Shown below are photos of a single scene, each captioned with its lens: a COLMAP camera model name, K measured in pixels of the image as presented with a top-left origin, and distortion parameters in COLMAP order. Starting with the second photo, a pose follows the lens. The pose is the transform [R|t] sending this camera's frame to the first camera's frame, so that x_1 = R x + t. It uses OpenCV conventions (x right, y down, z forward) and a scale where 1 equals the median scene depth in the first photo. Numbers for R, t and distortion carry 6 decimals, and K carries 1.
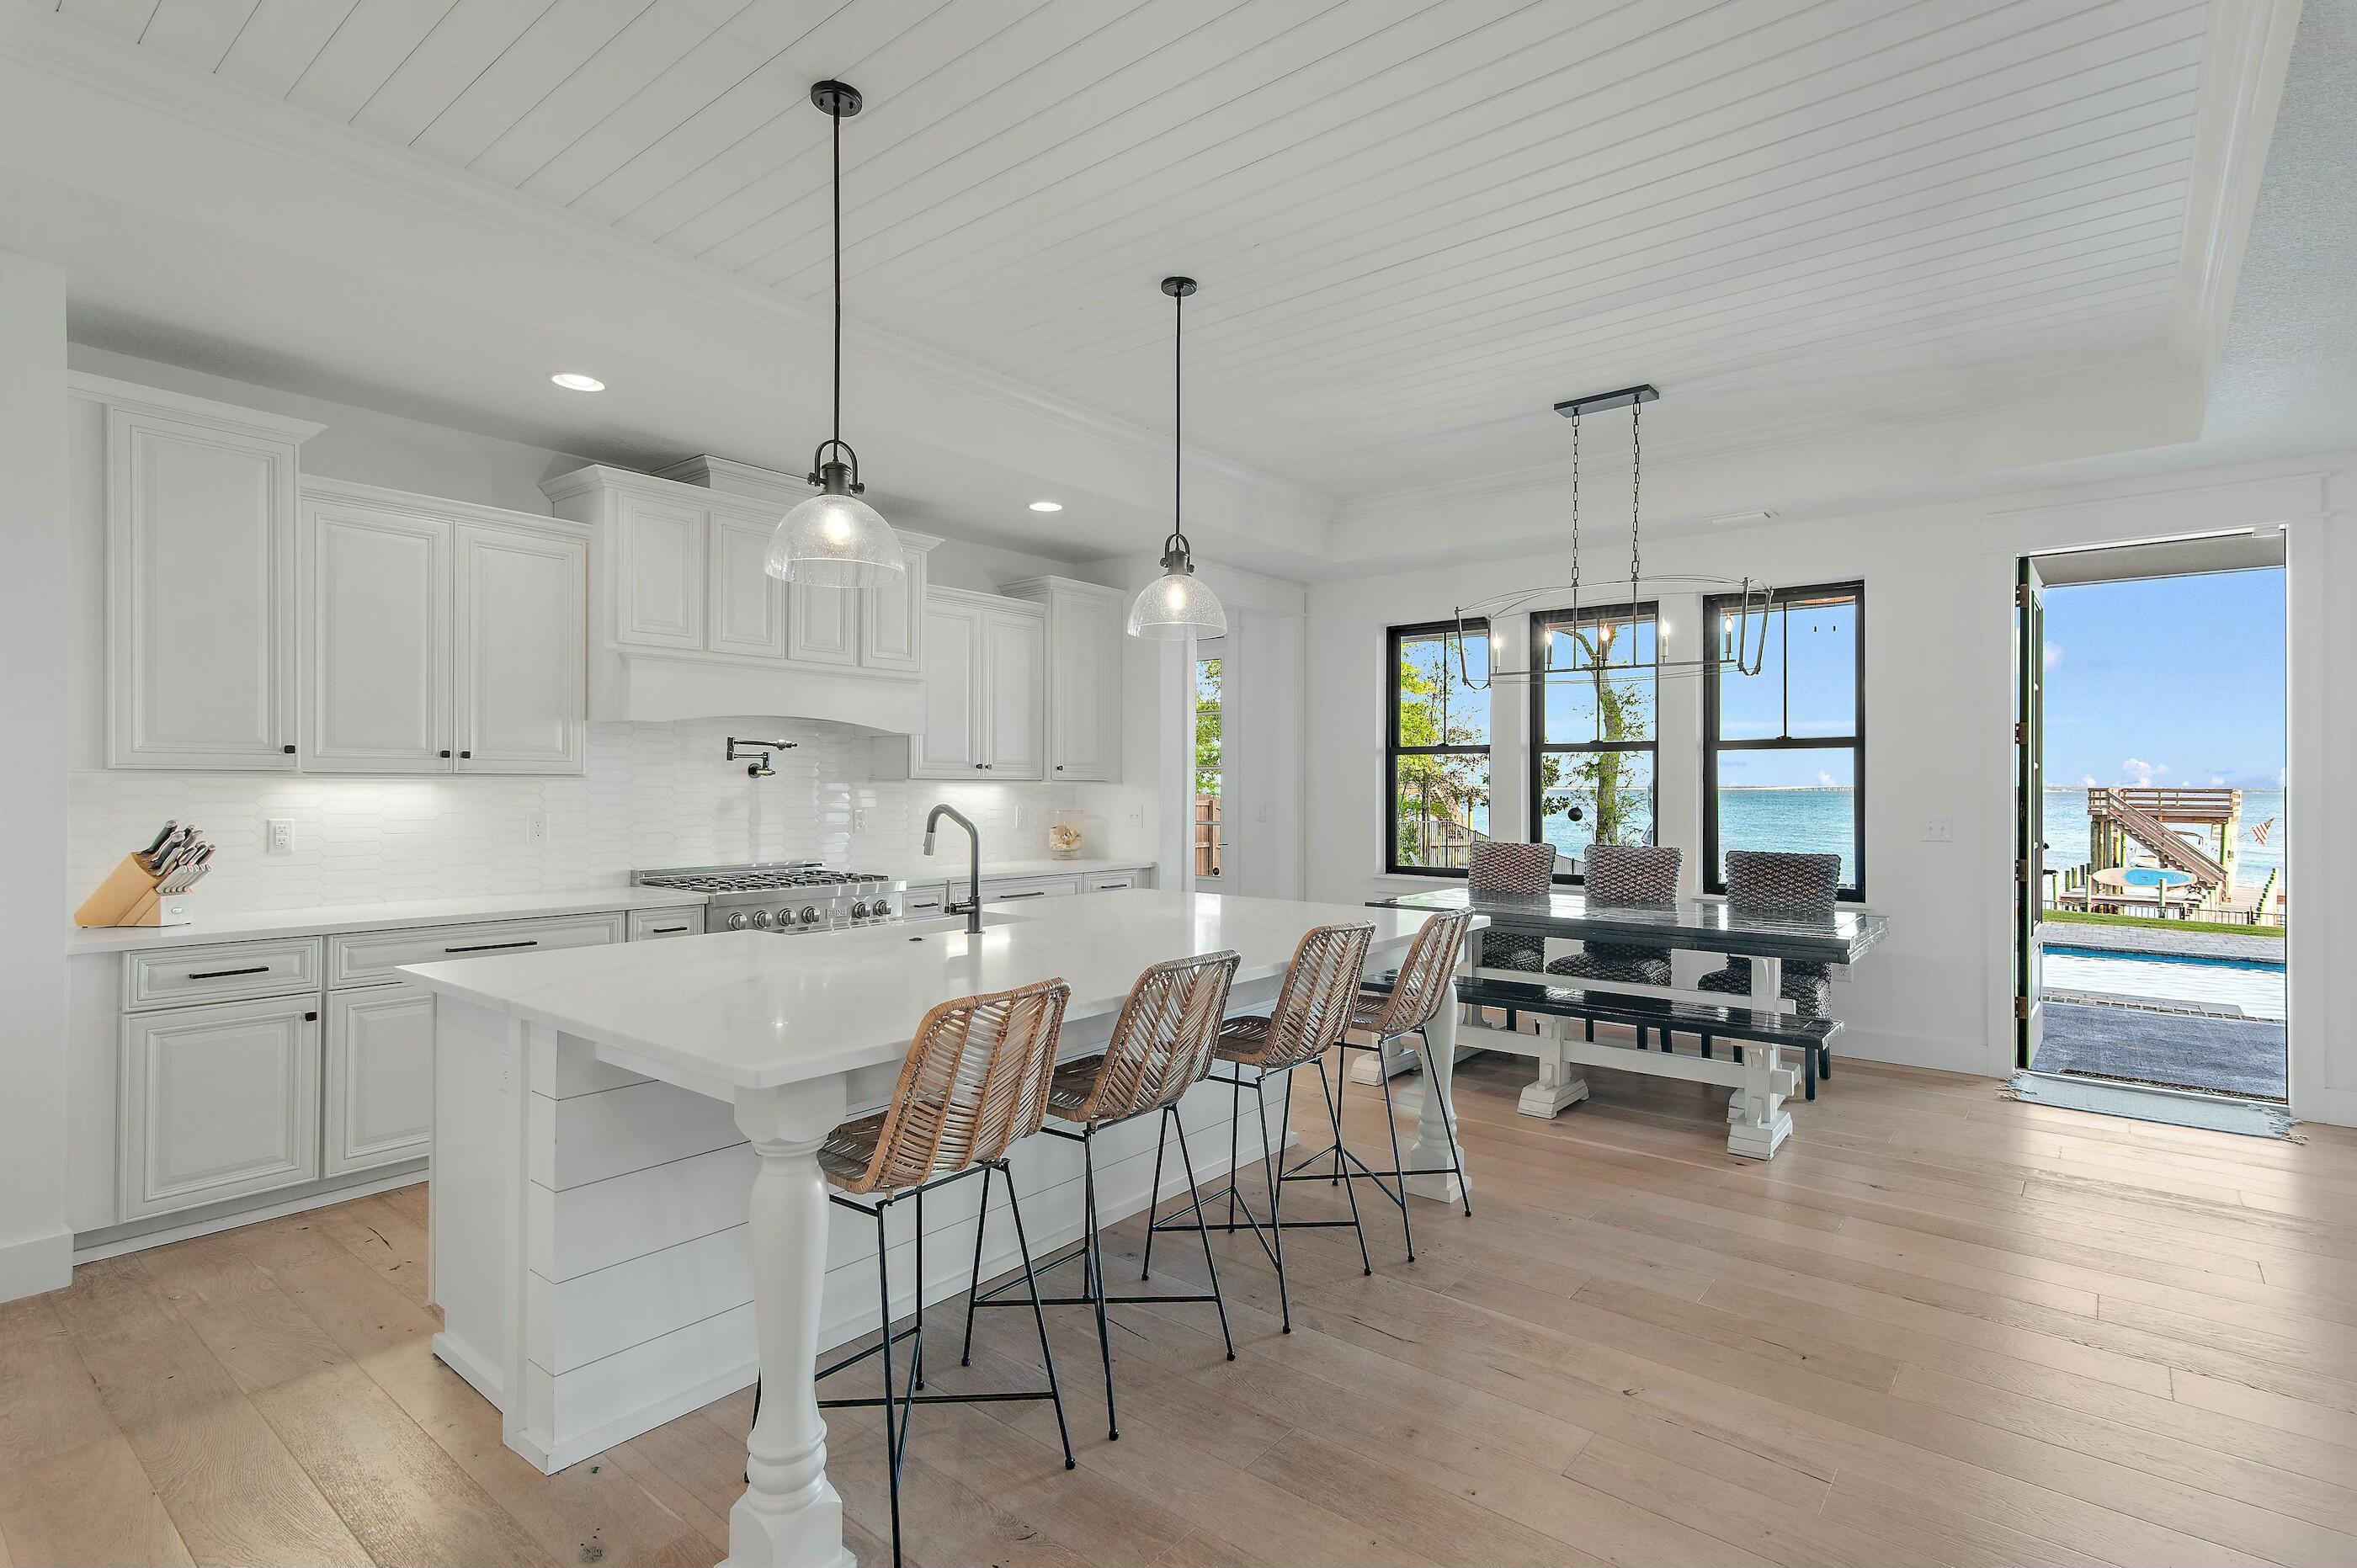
lens RADIAL K [[1137.1, 0, 1191.7], [0, 1137.1, 784.9], [0, 0, 1]] dist [0.012172, 0.002403]
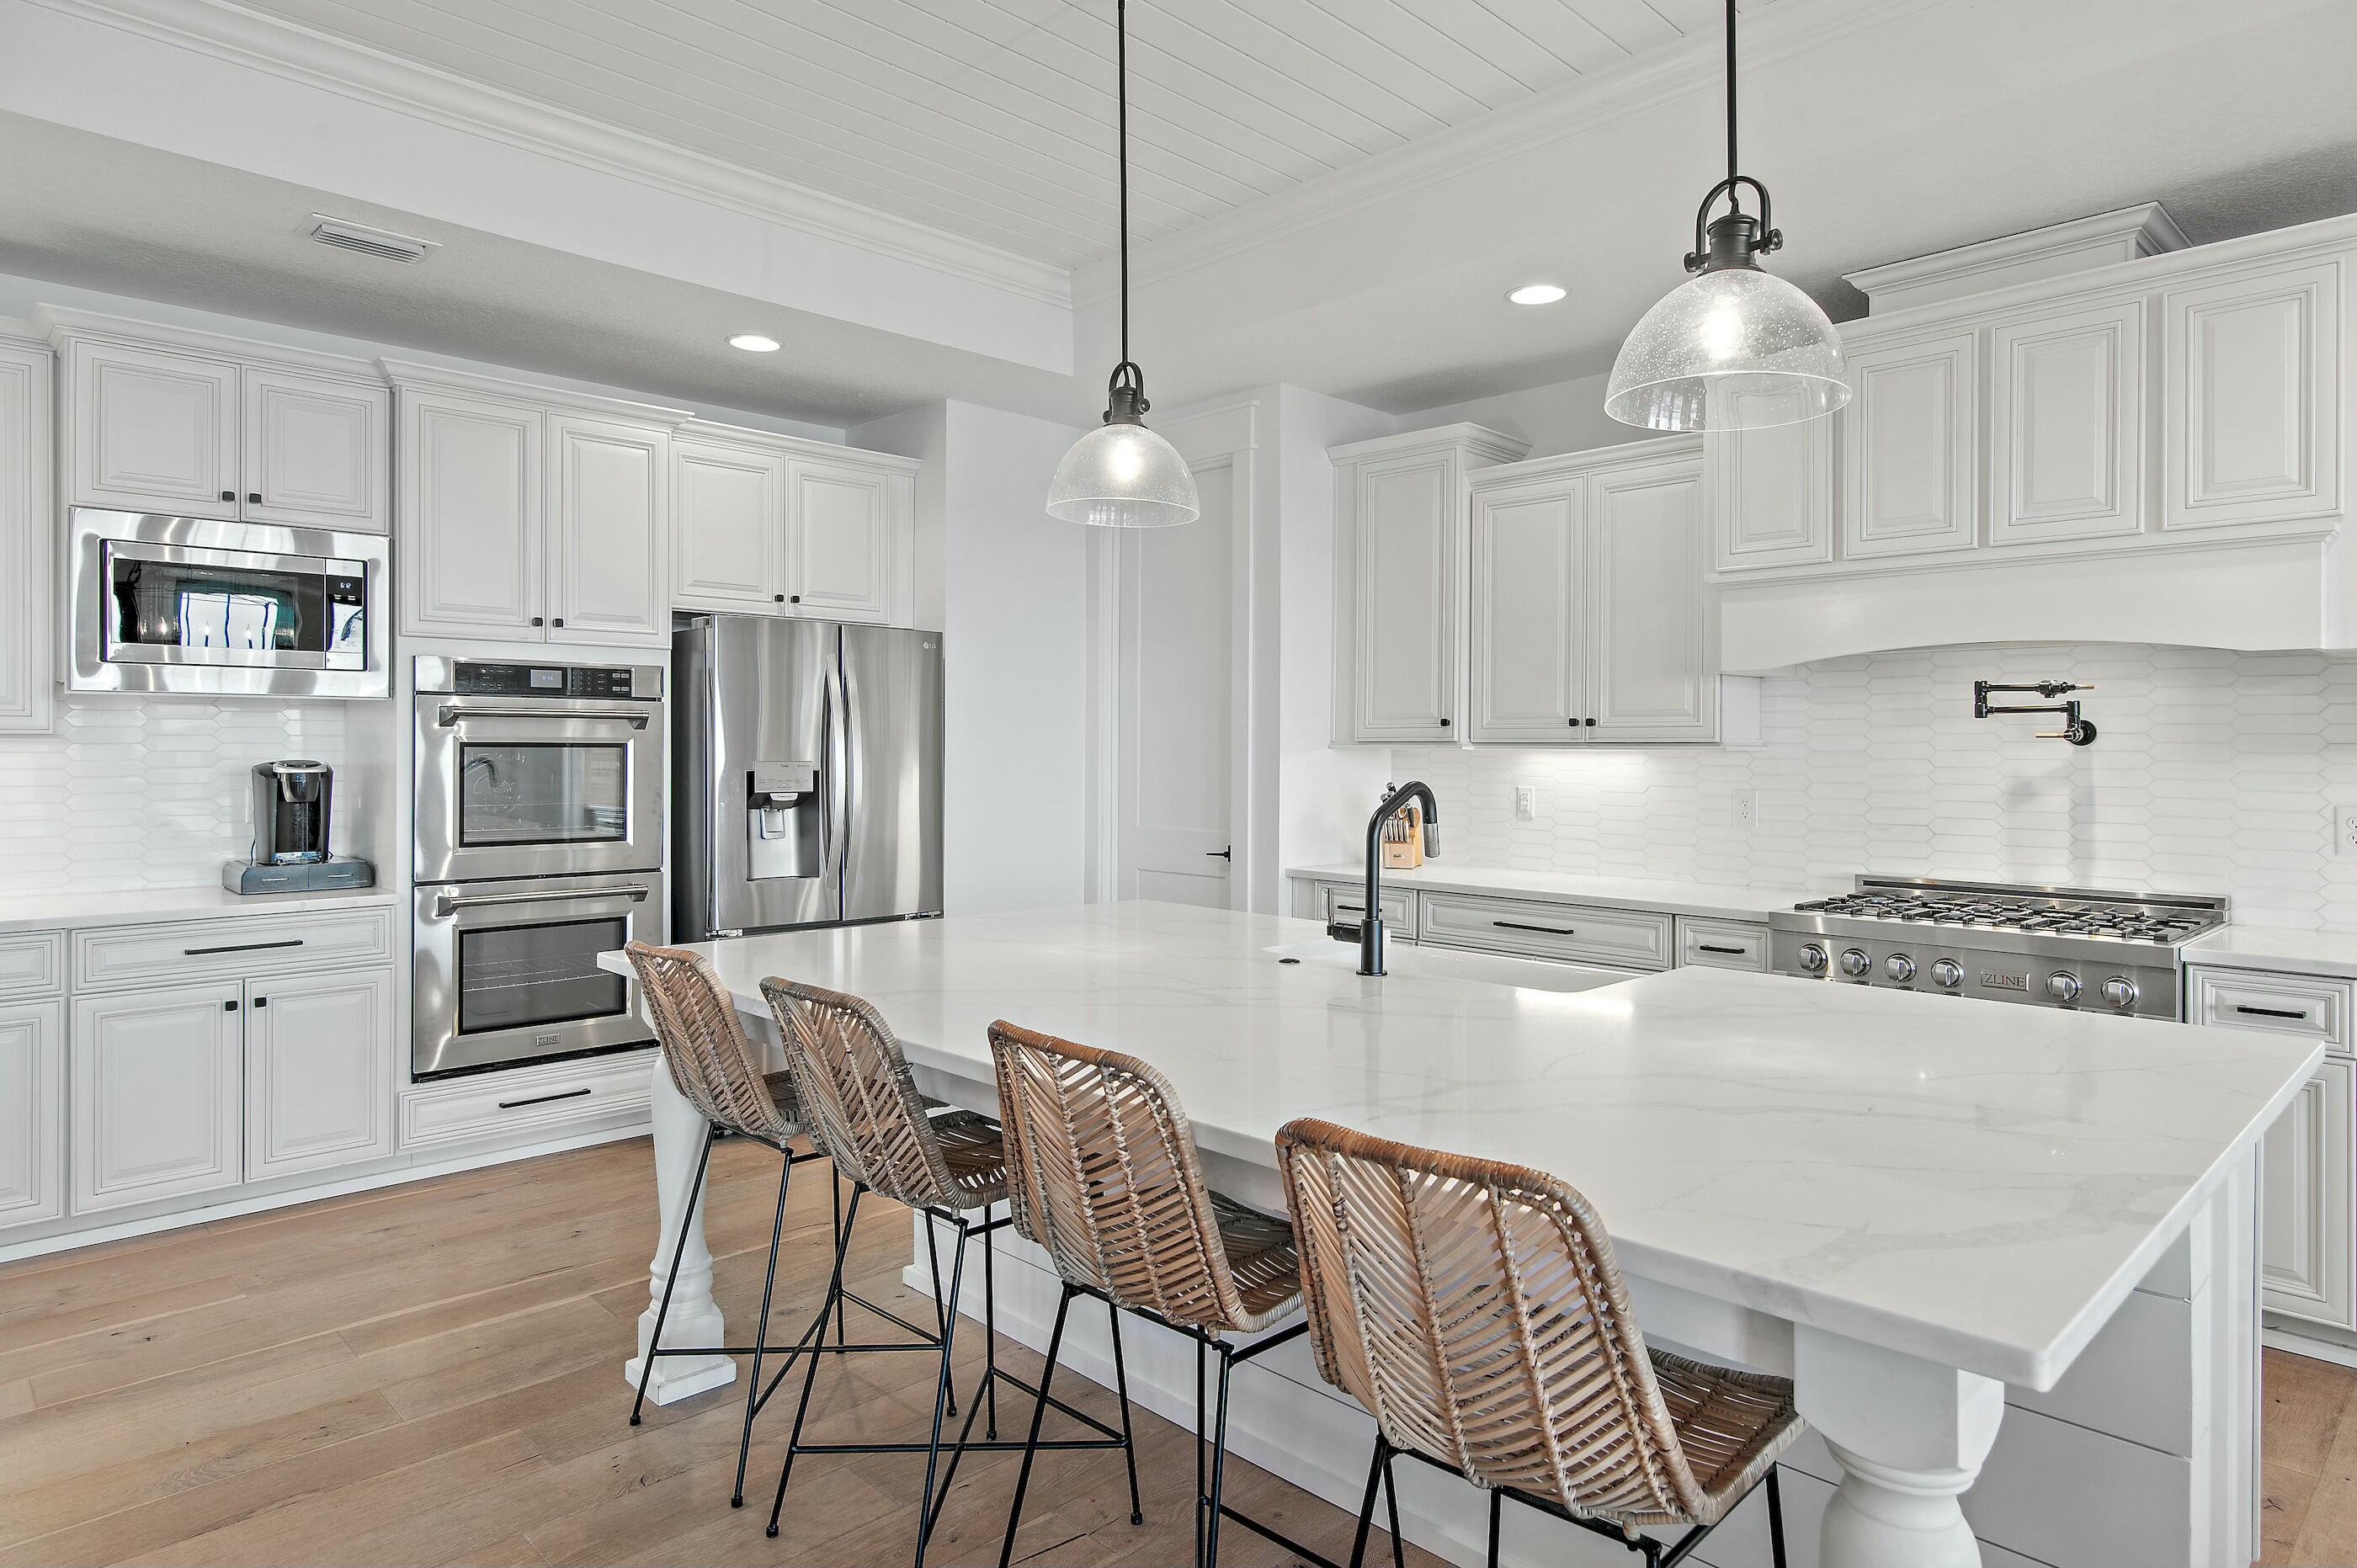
lens RADIAL K [[1444.4, 0, 1139.0], [0, 1444.4, 727.1], [0, 0, 1]] dist [0.038107, -0.000218]
pose [[-0.140278, -0.025271, -0.989790, 0.555595], [-0.006103, 0.999677, -0.024659, 0.008241], [0.990093, 0.002582, -0.140387, 0.778399]]
